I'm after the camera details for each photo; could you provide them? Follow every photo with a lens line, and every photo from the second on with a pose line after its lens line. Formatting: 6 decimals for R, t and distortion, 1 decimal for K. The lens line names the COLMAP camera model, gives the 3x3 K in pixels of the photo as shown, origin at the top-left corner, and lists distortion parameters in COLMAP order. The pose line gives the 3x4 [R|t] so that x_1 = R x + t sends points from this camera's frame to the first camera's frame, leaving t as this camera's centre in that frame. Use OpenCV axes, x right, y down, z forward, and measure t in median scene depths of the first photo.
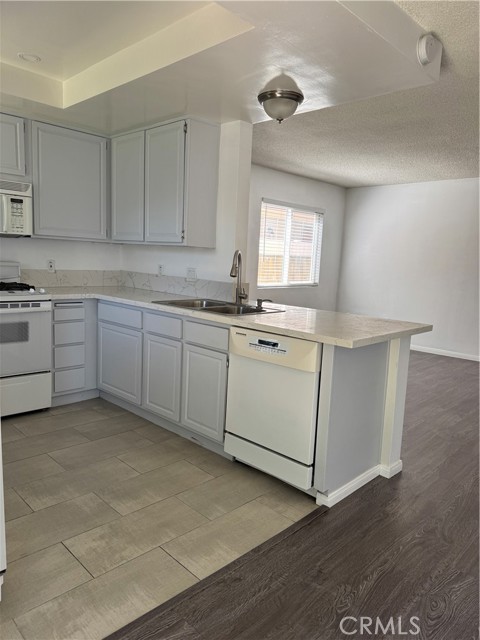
lens RADIAL K [[450.7, 0, 240.0], [0, 450.7, 320.0], [0, 0, 1]] dist [0.077734, -0.102955]
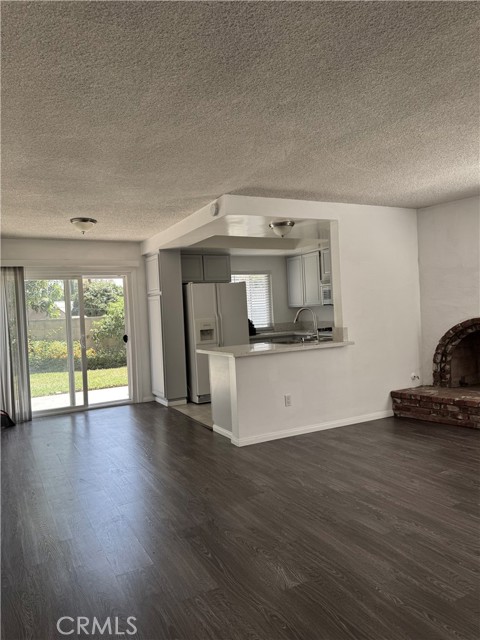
lens RADIAL K [[447.8, 0, 240.0], [0, 447.8, 320.0], [0, 0, 1]] dist [0.164653, -0.287994]
pose [[-0.307593, -0.015068, -0.951399, 1.489681], [-0.089842, 0.995868, 0.013274, -0.100358], [0.947267, 0.089558, -0.307676, 1.173206]]
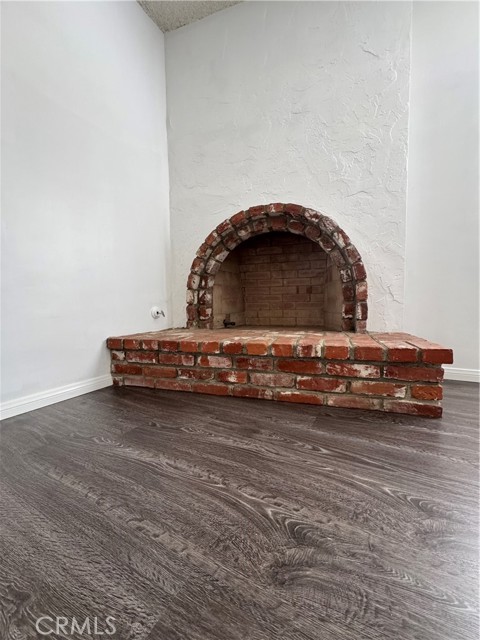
lens RADIAL K [[255.6, 0, 240.0], [0, 255.6, 320.0], [0, 0, 1]] dist [-0.001413, -0.000248]
pose [[0.245213, 0.013593, -0.969374, 0.346983], [-0.097628, 0.995165, -0.010742, 0.065172], [0.964541, 0.097272, 0.245354, 1.311877]]
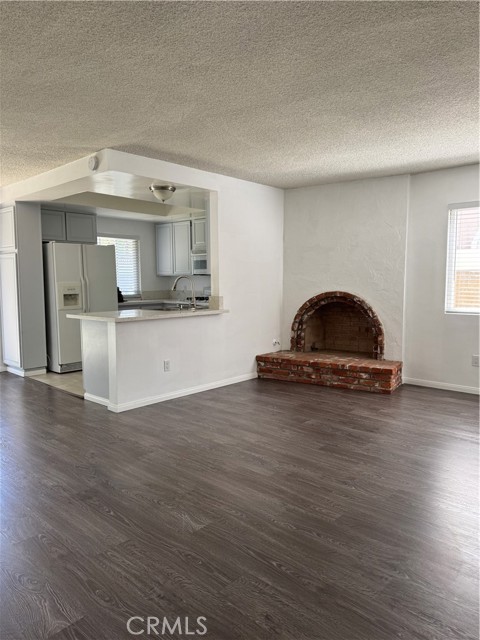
lens RADIAL K [[447.8, 0, 240.0], [0, 447.8, 320.0], [0, 0, 1]] dist [0.164653, -0.287994]
pose [[0.017686, 0.042093, -0.998957, 1.526925], [-0.127285, 0.991079, 0.039508, -0.075960], [0.991708, 0.126454, 0.022886, 1.088829]]
